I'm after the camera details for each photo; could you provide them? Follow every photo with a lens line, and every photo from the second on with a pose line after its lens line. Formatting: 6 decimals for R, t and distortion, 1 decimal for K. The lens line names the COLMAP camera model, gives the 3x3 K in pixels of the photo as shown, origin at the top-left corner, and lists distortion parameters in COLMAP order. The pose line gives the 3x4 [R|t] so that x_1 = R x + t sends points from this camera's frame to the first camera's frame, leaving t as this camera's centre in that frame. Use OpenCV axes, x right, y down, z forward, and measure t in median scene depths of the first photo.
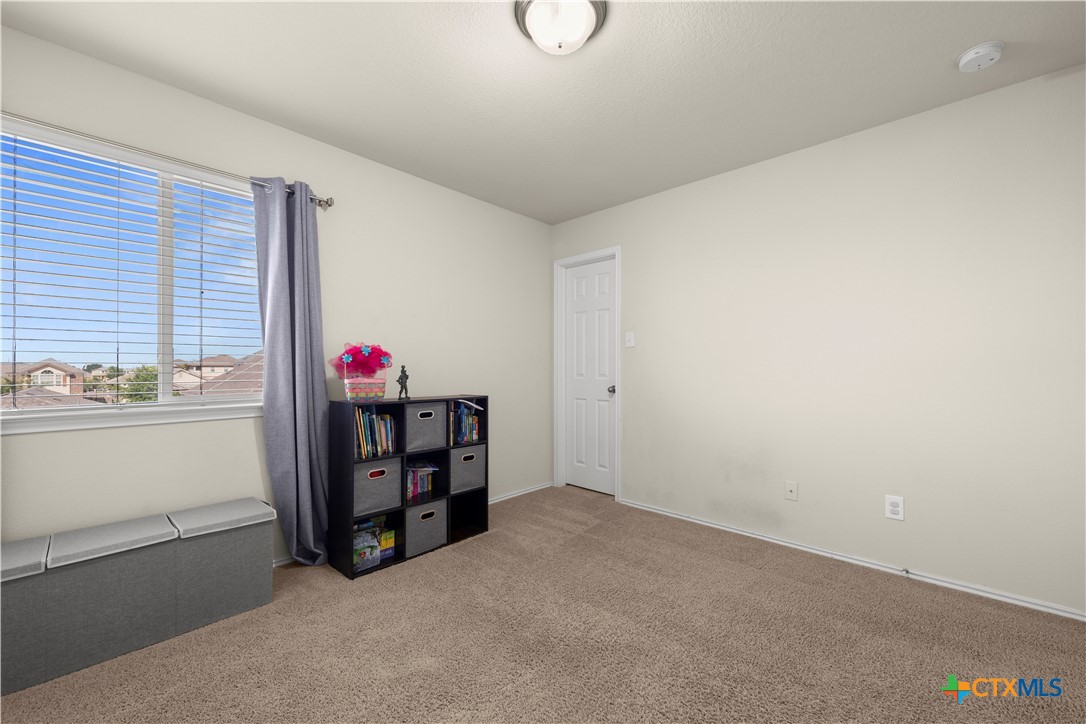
lens RADIAL K [[431.8, 0, 545.1], [0, 431.8, 367.2], [0, 0, 1]] dist [-0.001062, 0.000194]
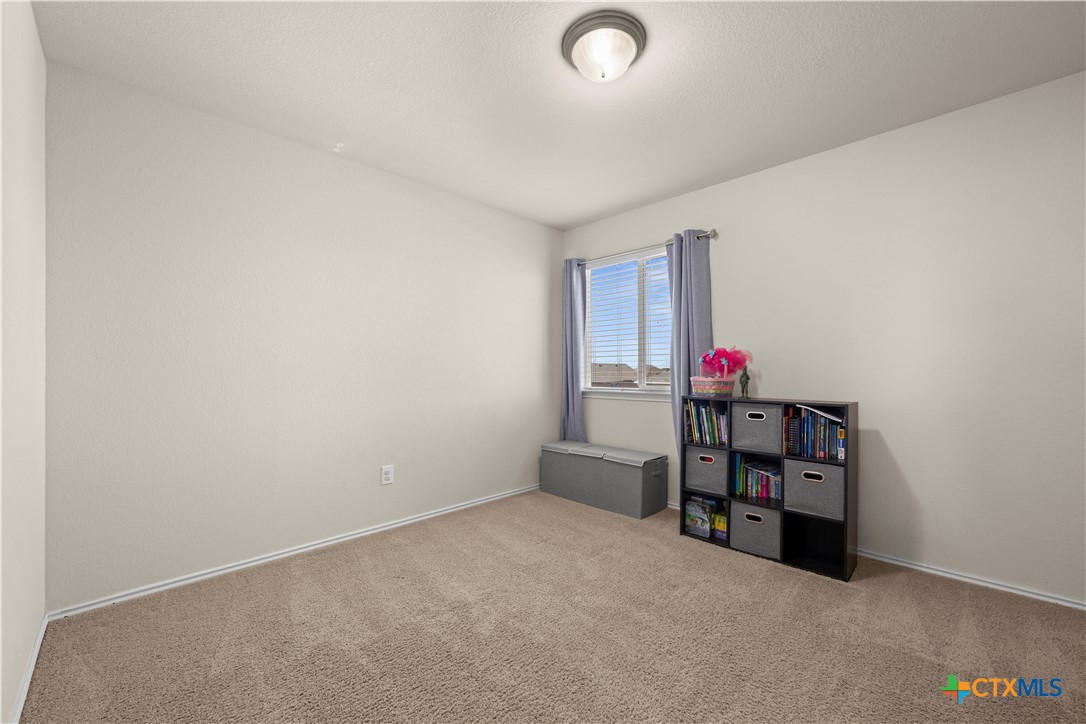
lens RADIAL K [[431.8, 0, 545.1], [0, 431.8, 367.2], [0, 0, 1]] dist [-0.001062, 0.000194]
pose [[-0.044151, -0.003668, -0.999018, 0.737839], [0.007065, 0.999967, -0.003984, -0.000578], [0.999000, -0.007234, -0.044124, 0.572092]]
